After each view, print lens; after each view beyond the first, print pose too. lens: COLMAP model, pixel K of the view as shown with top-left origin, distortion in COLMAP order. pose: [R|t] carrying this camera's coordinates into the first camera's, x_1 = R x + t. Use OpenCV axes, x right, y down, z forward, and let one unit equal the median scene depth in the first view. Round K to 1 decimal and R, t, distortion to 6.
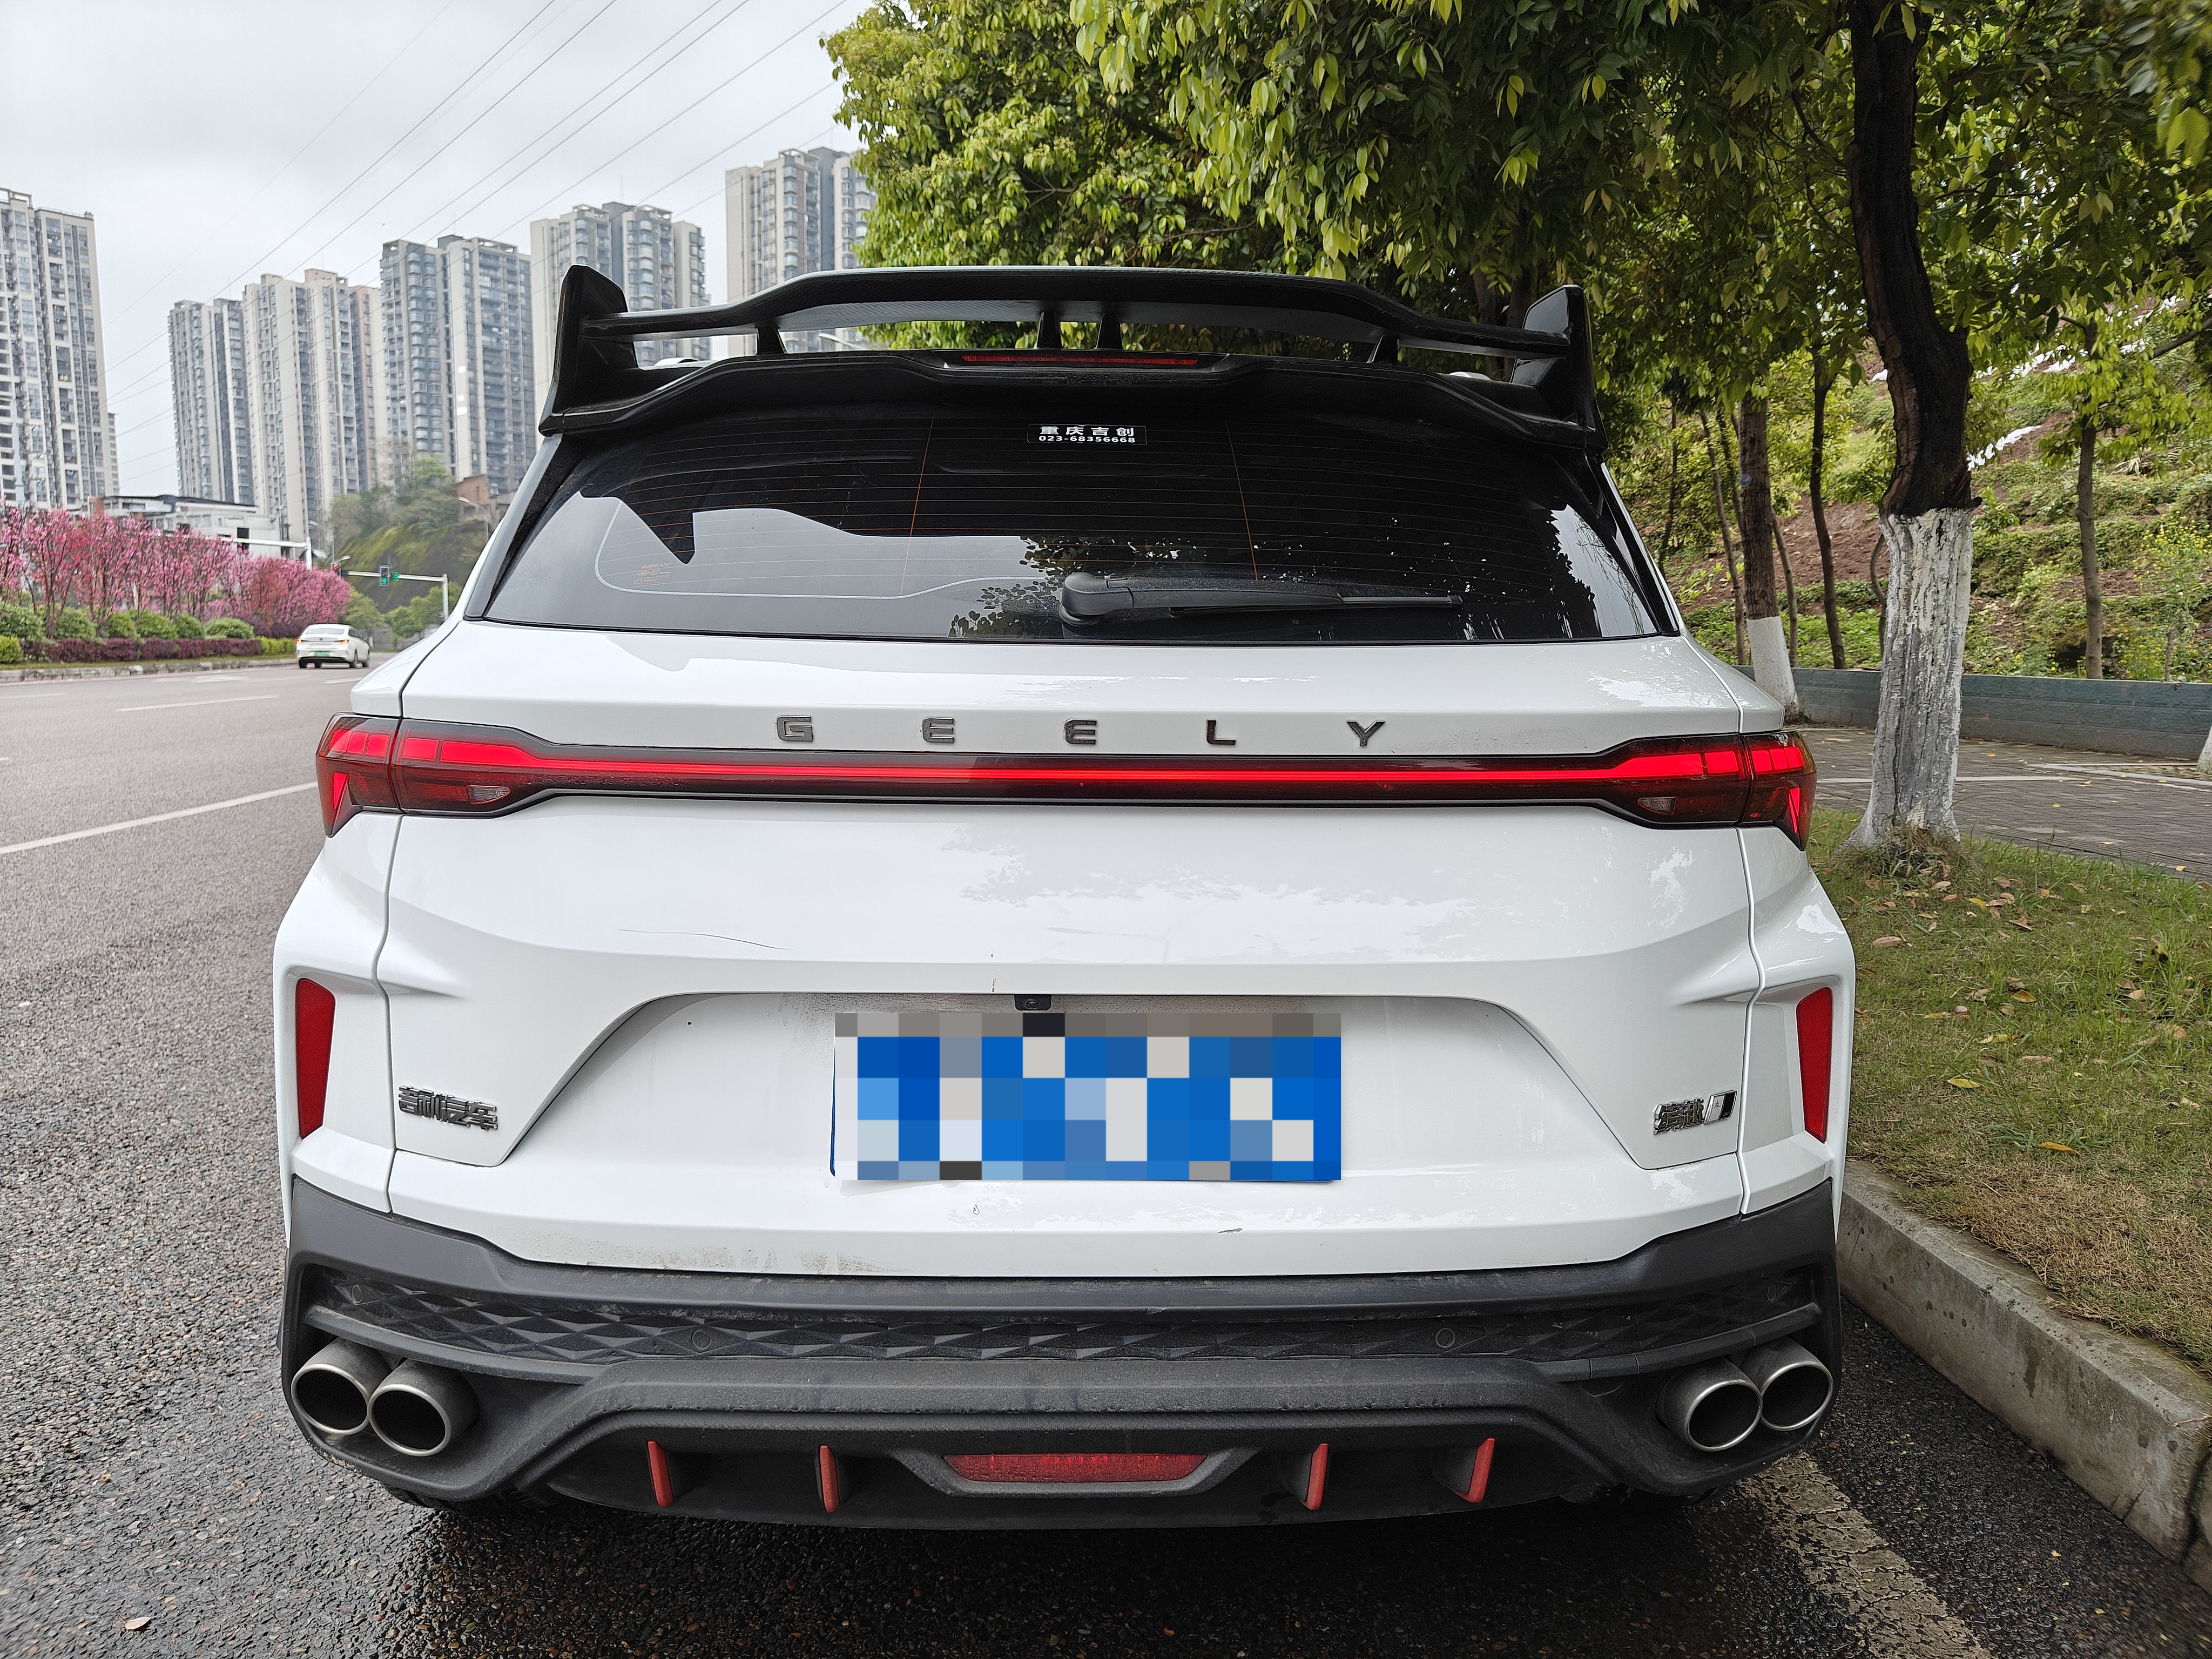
lens RADIAL K [[1550.8, 0, 1106.0], [0, 1550.8, 829.5], [0, 0, 1]] dist [0.009592, 0.001199]
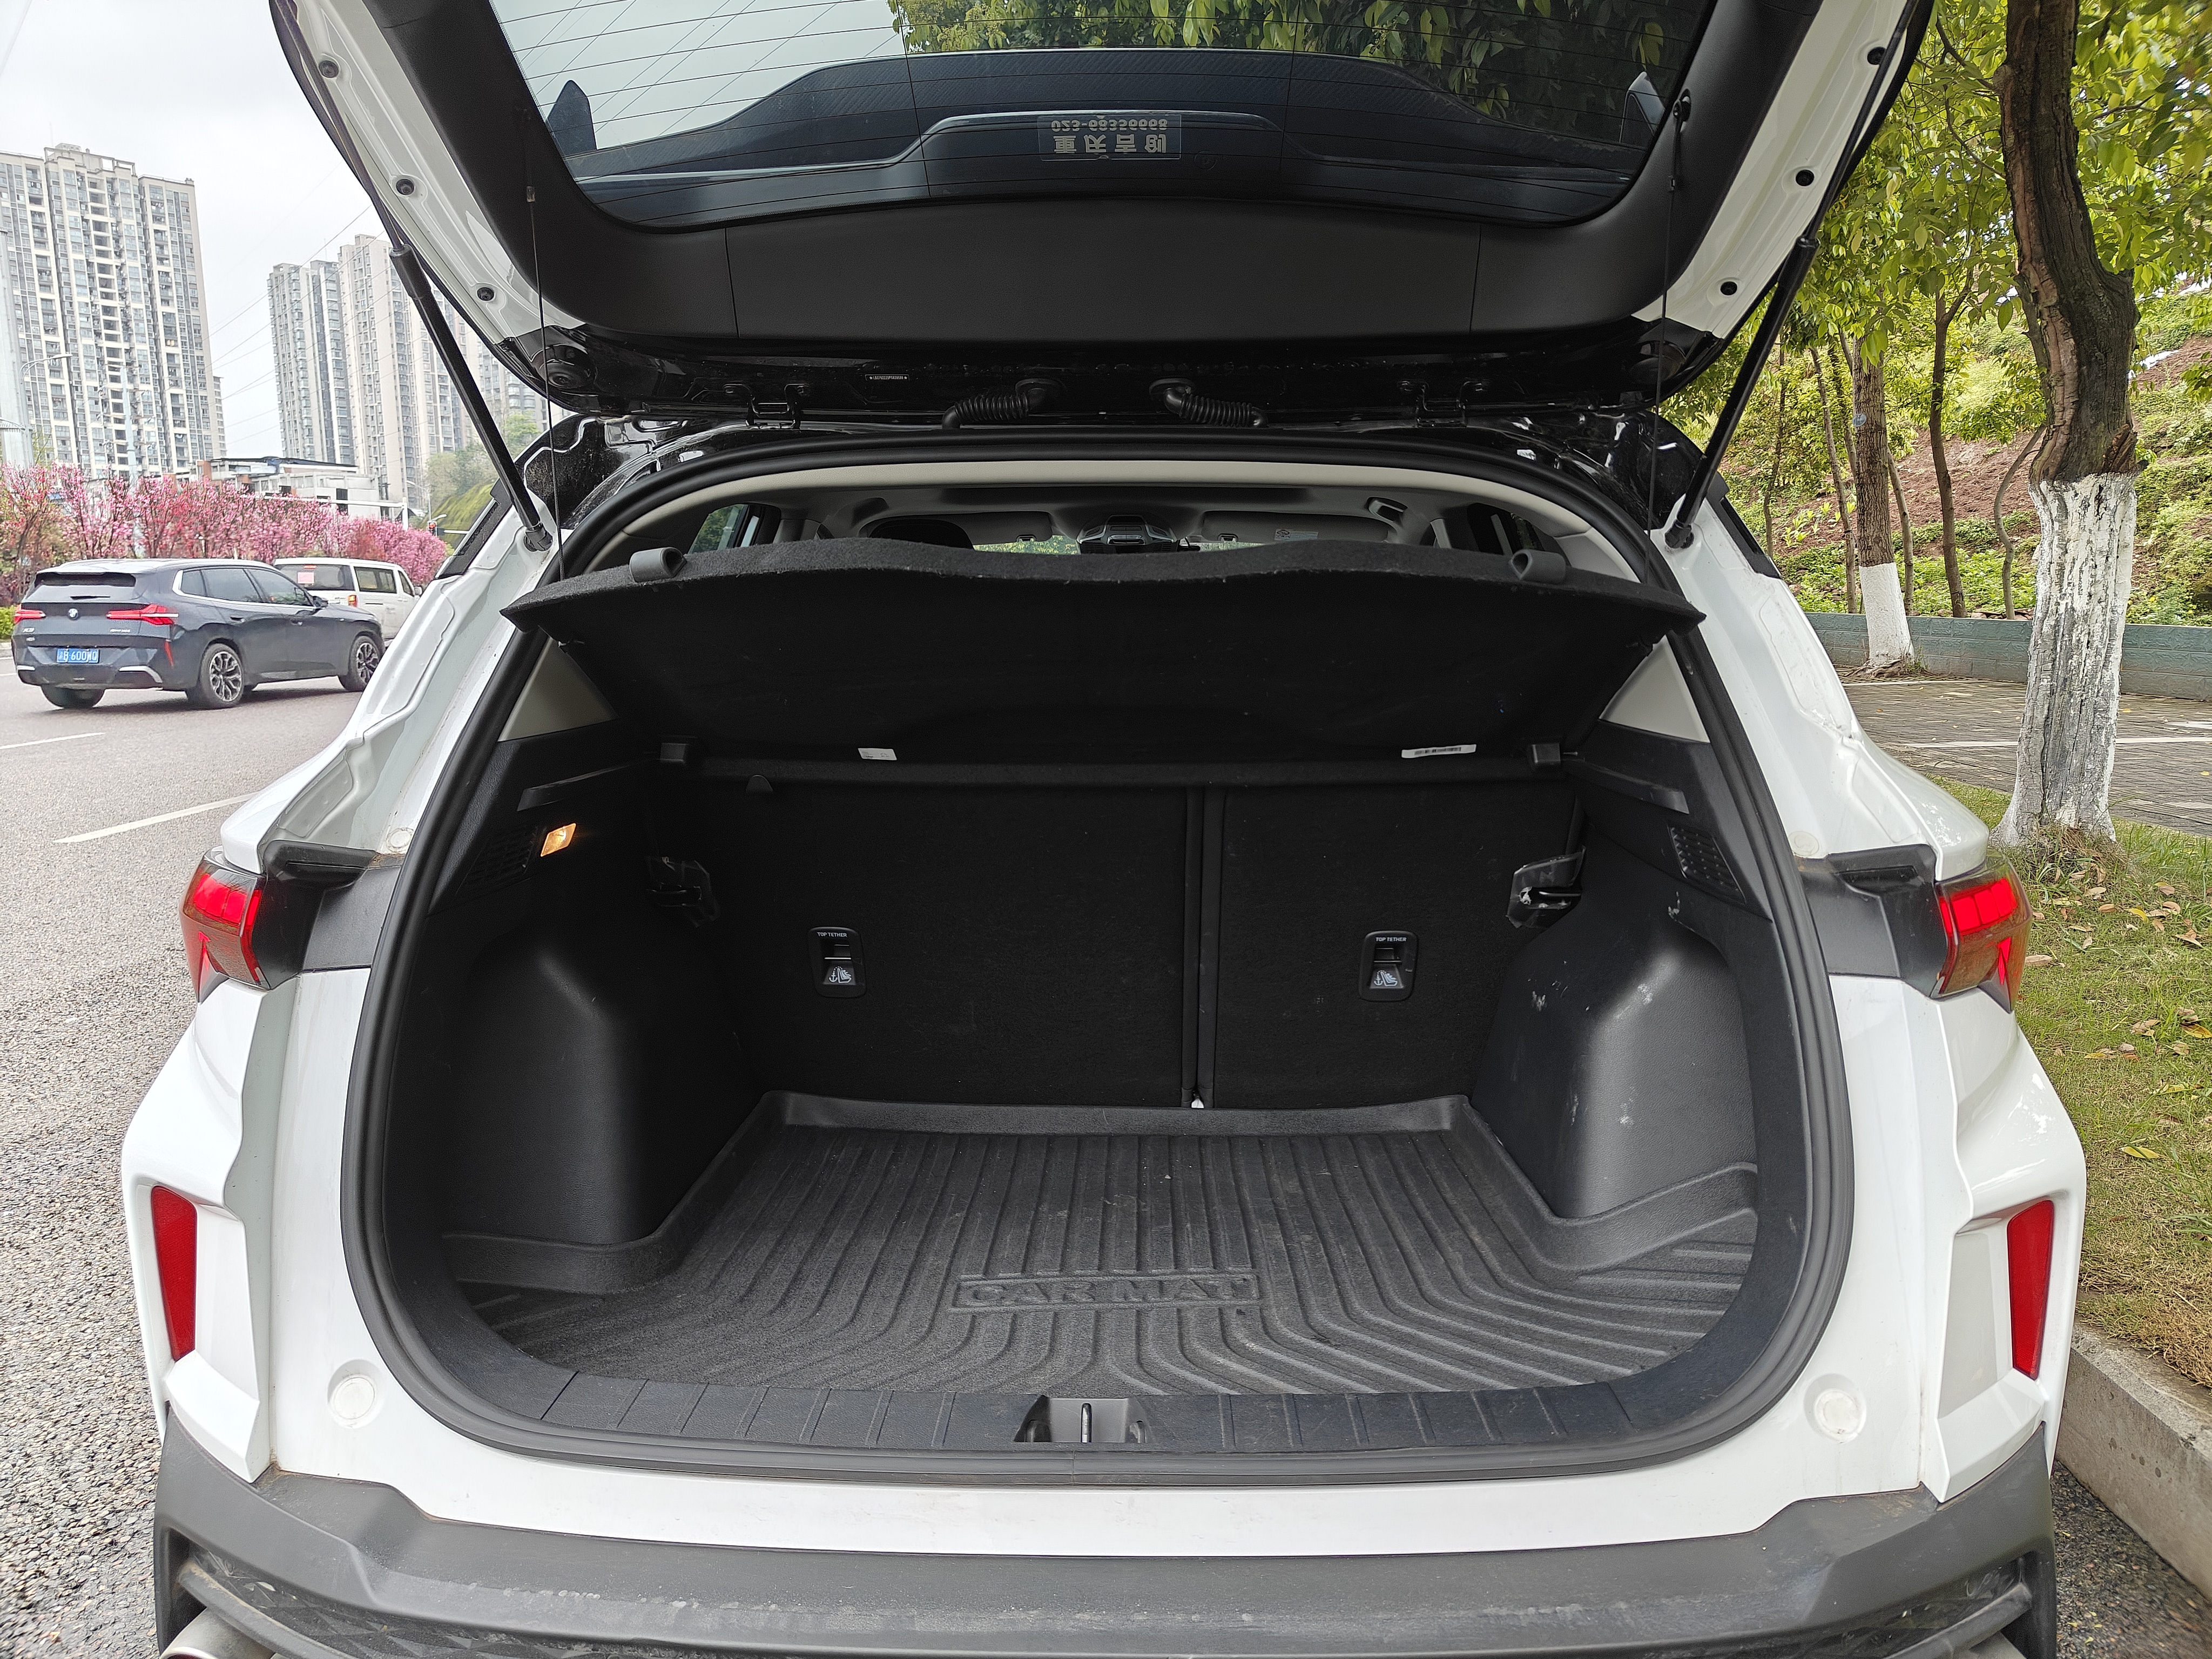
lens RADIAL K [[1544.5, 0, 1106.0], [0, 1544.5, 829.5], [0, 0, 1]] dist [0.017830, -0.007686]
pose [[0.998412, -0.004461, -0.056162, 0.002664], [0.006453, 0.999355, 0.035327, -0.008836], [0.055968, -0.035633, 0.997796, 0.015226]]
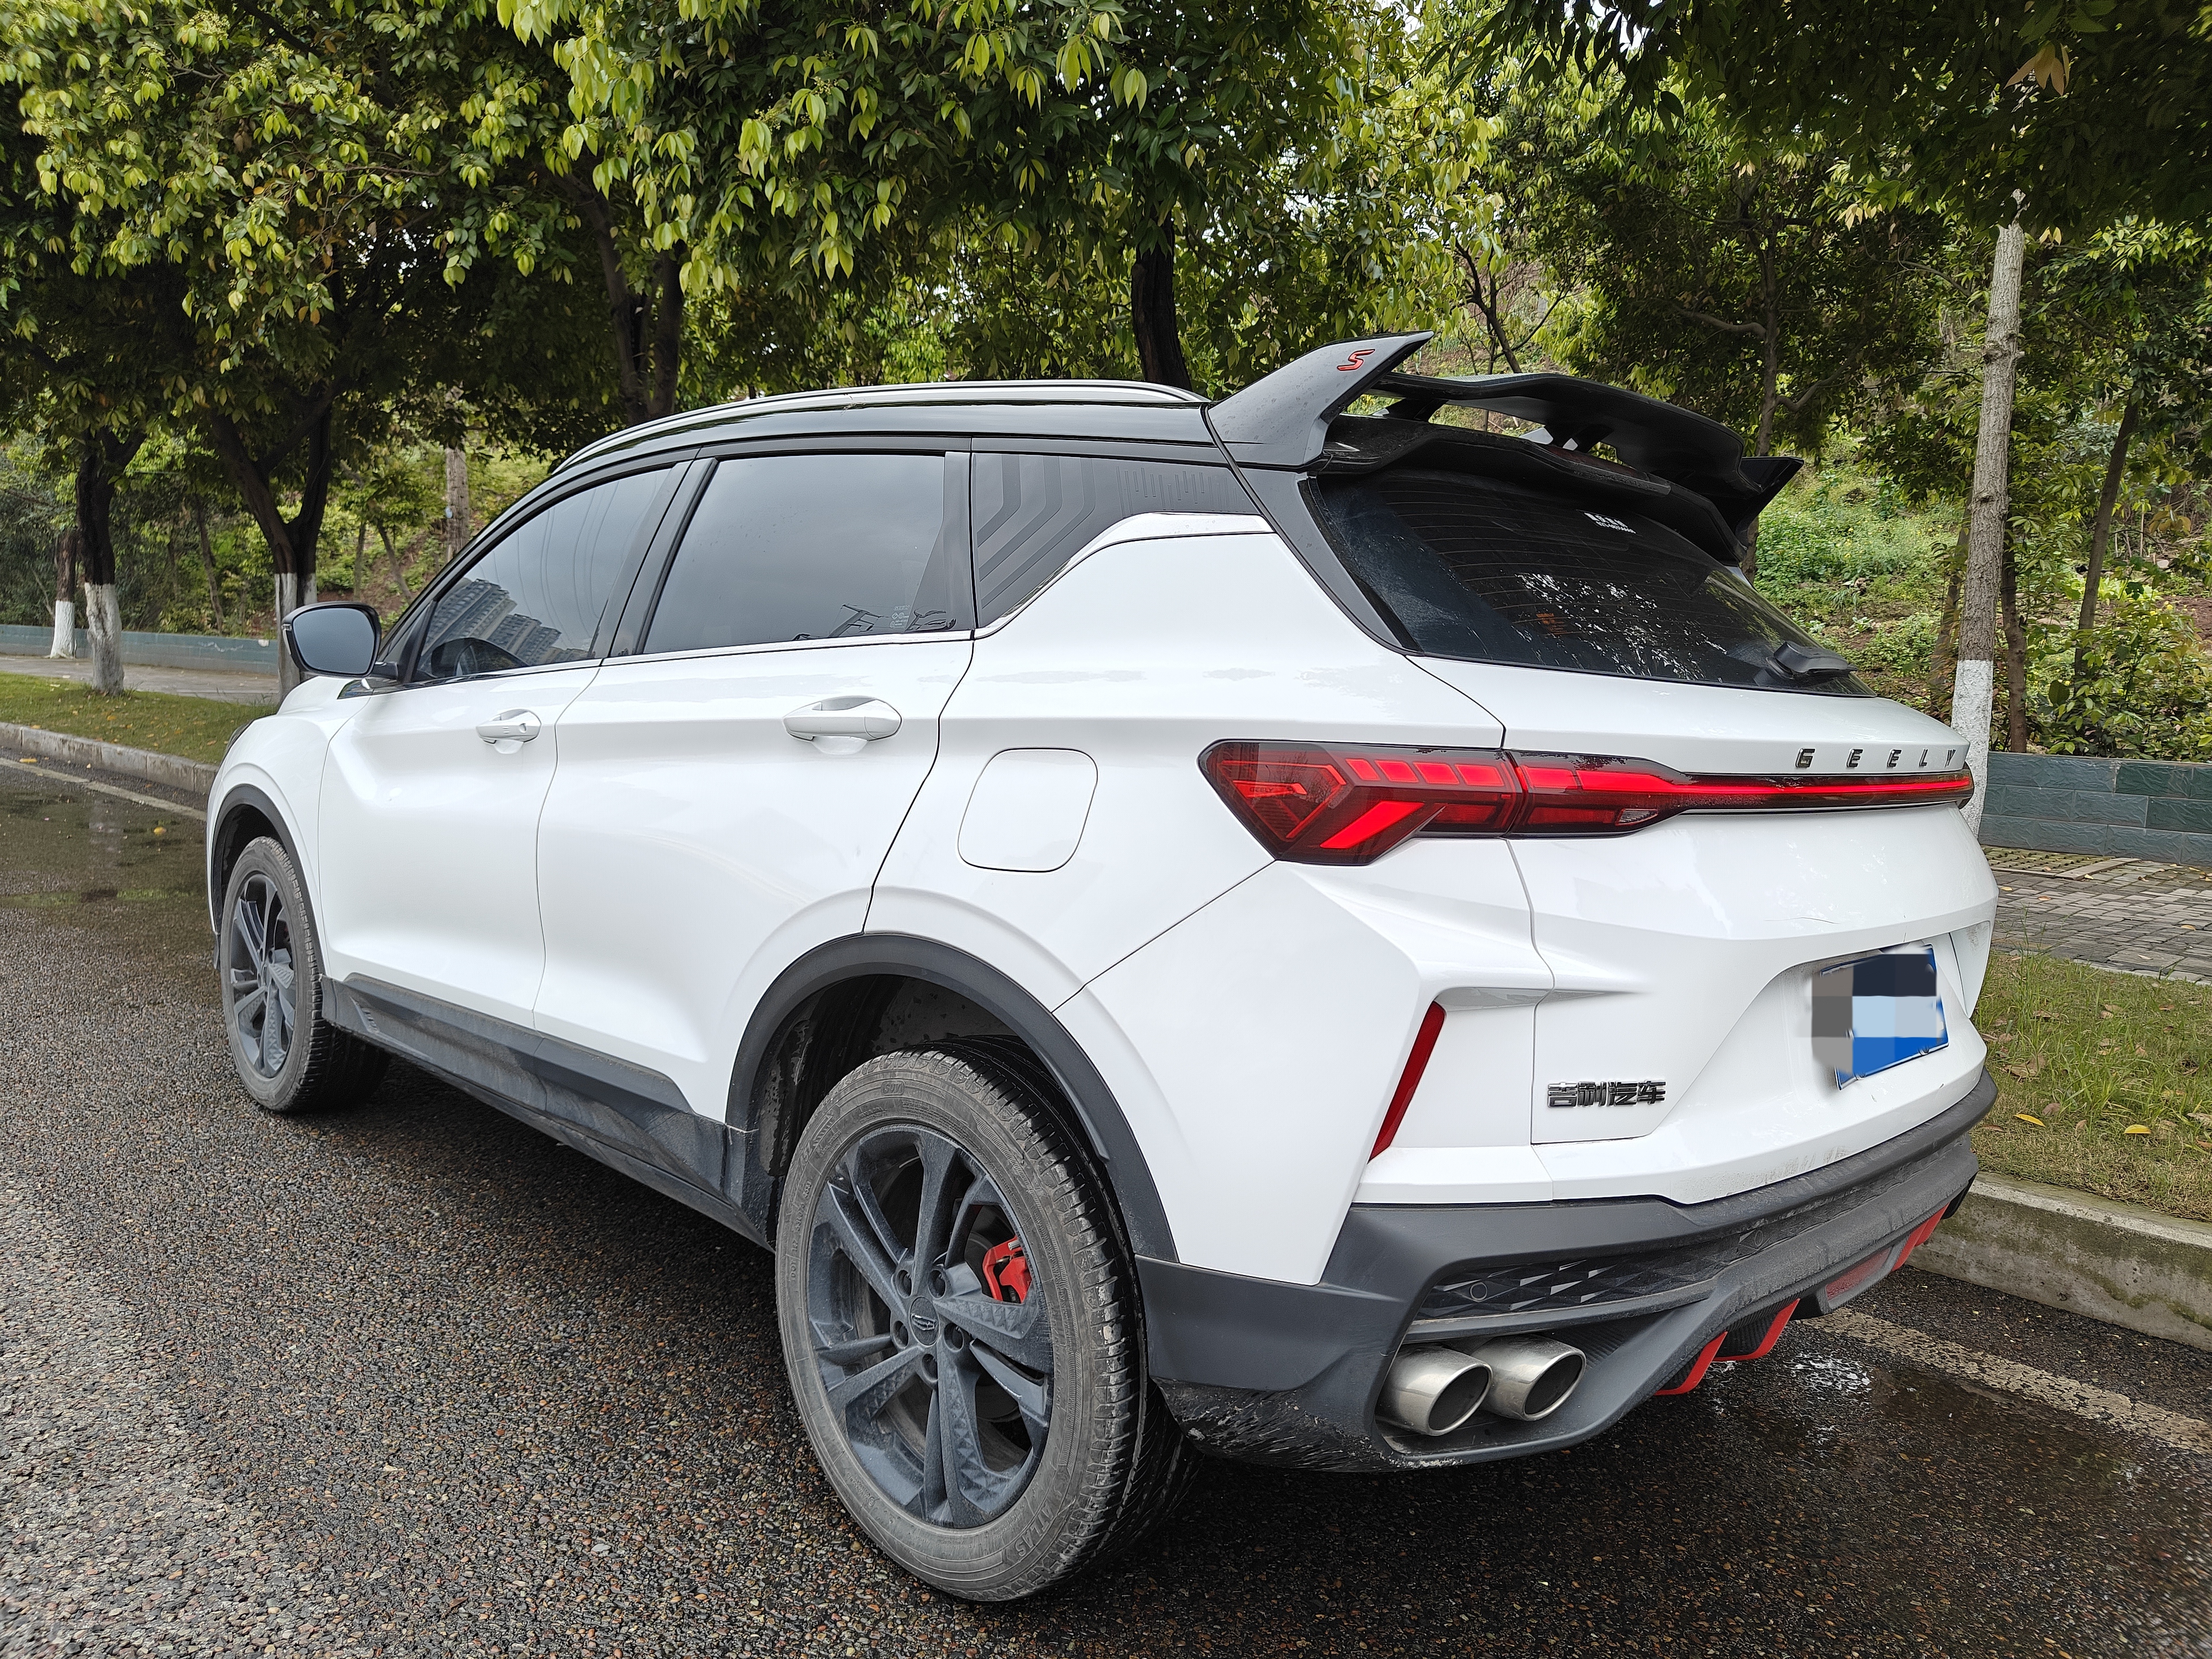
lens RADIAL K [[1550.8, 0, 1106.0], [0, 1550.8, 829.5], [0, 0, 1]] dist [0.009592, 0.001199]
pose [[0.754851, -0.038966, 0.654738, -0.099779], [0.035817, 0.999193, 0.018173, -0.003372], [-0.654918, 0.009733, 0.755637, 0.025887]]
